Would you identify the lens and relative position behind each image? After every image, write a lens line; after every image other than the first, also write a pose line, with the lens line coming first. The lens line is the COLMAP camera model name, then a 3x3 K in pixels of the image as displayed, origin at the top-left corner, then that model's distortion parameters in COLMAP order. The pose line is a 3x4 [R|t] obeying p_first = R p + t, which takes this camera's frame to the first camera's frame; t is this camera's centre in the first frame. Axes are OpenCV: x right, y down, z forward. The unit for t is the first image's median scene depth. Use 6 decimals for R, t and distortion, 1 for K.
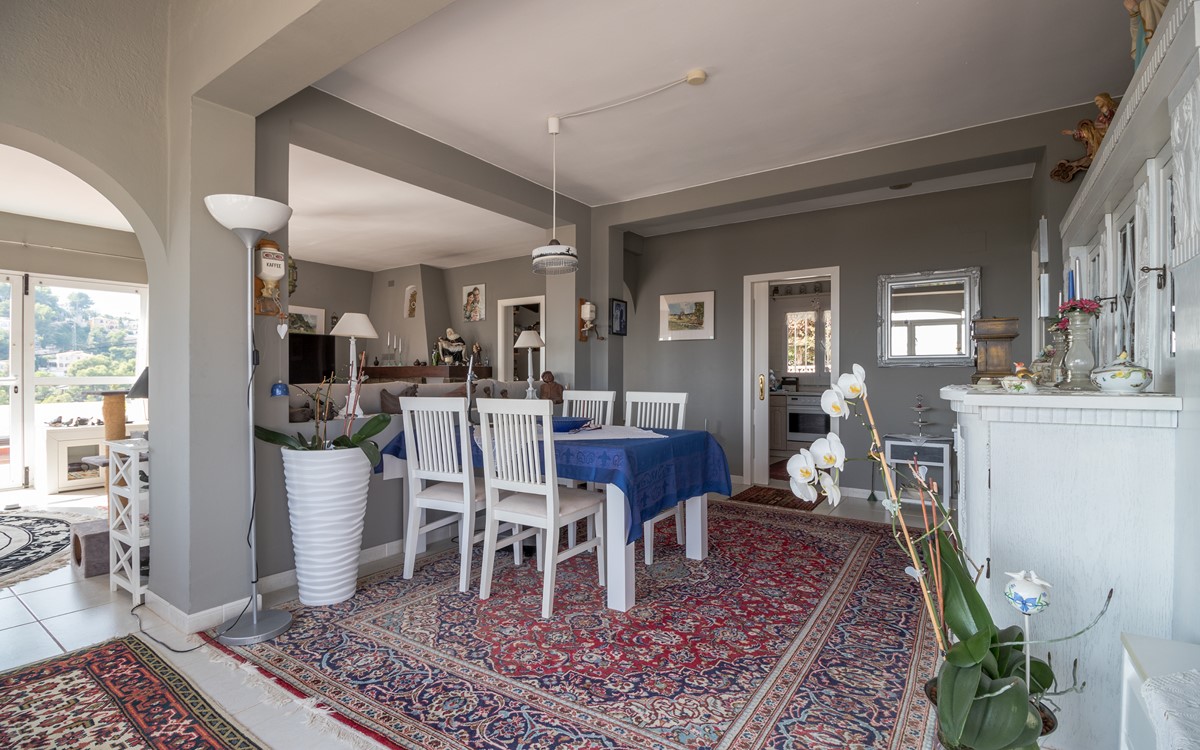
lens RADIAL K [[556.2, 0, 599.4], [0, 556.2, 374.7], [0, 0, 1]] dist [-0.003592, -0.000998]
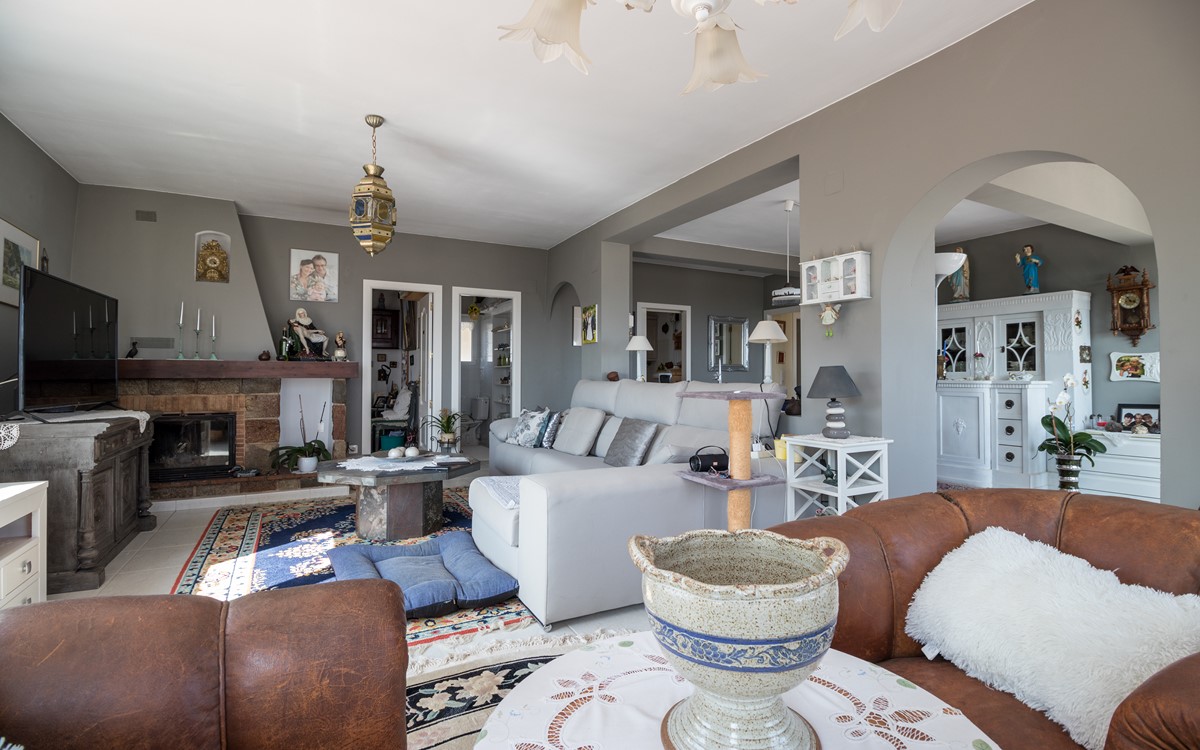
lens RADIAL K [[556.2, 0, 600.0], [0, 556.2, 372.1], [0, 0, 1]] dist [-0.003592, -0.000998]
pose [[0.440534, 0.004833, 0.897723, -0.716717], [0.002451, 0.999975, -0.006586, 0.003093], [-0.897732, 0.005102, 0.440512, 0.343778]]
